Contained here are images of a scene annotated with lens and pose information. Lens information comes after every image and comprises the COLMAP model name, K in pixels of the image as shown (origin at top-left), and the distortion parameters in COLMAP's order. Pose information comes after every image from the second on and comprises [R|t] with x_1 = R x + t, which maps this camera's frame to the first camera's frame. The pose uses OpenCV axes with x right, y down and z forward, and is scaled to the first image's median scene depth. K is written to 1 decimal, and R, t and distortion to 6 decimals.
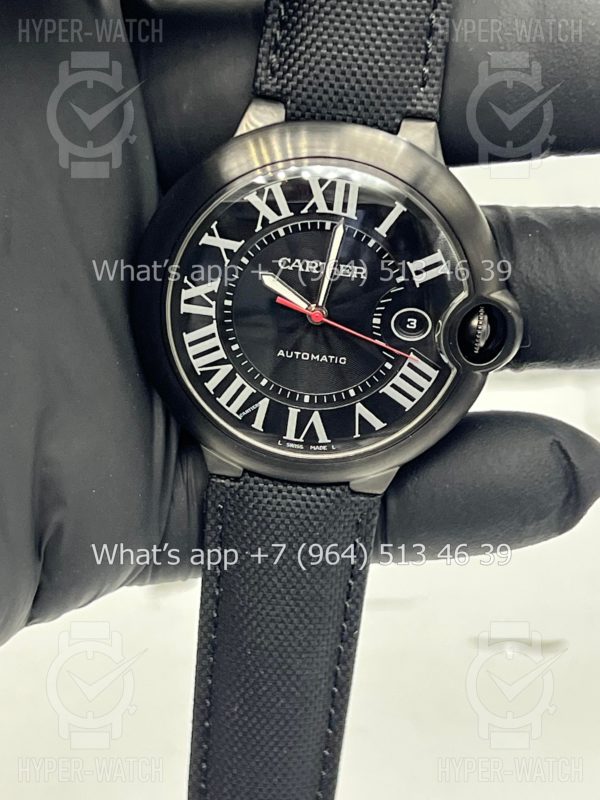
lens RADIAL K [[2162.2, 0, 315.1], [0, 2162.2, 405.1], [0, 0, 1]] dist [0.227888, 0.000000]
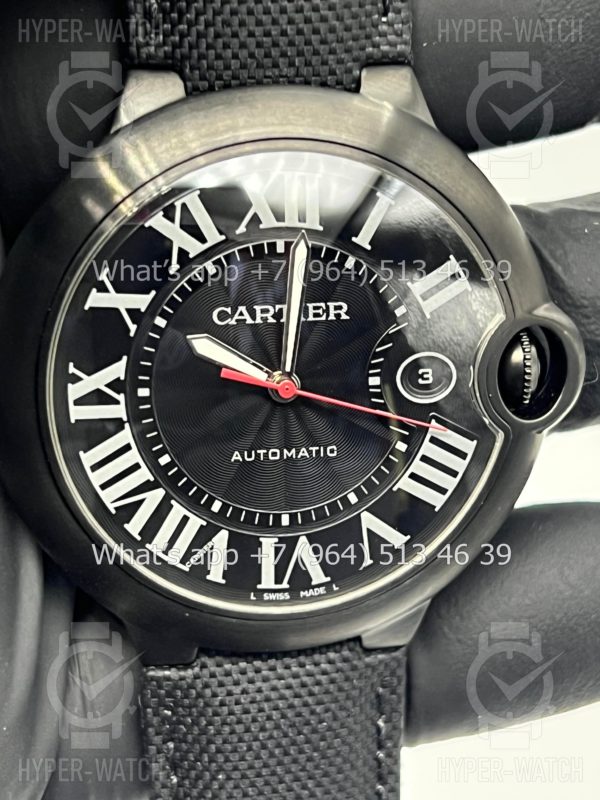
lens RADIAL K [[2162.2, 0, 338.7], [0, 2162.2, 372.8], [0, 0, 1]] dist [0.227888, 0.000000]
pose [[0.970348, -0.169867, 0.171962, -0.092624], [0.182789, 0.981182, -0.062212, -0.002920], [-0.158158, 0.091800, 0.983137, 0.363323]]
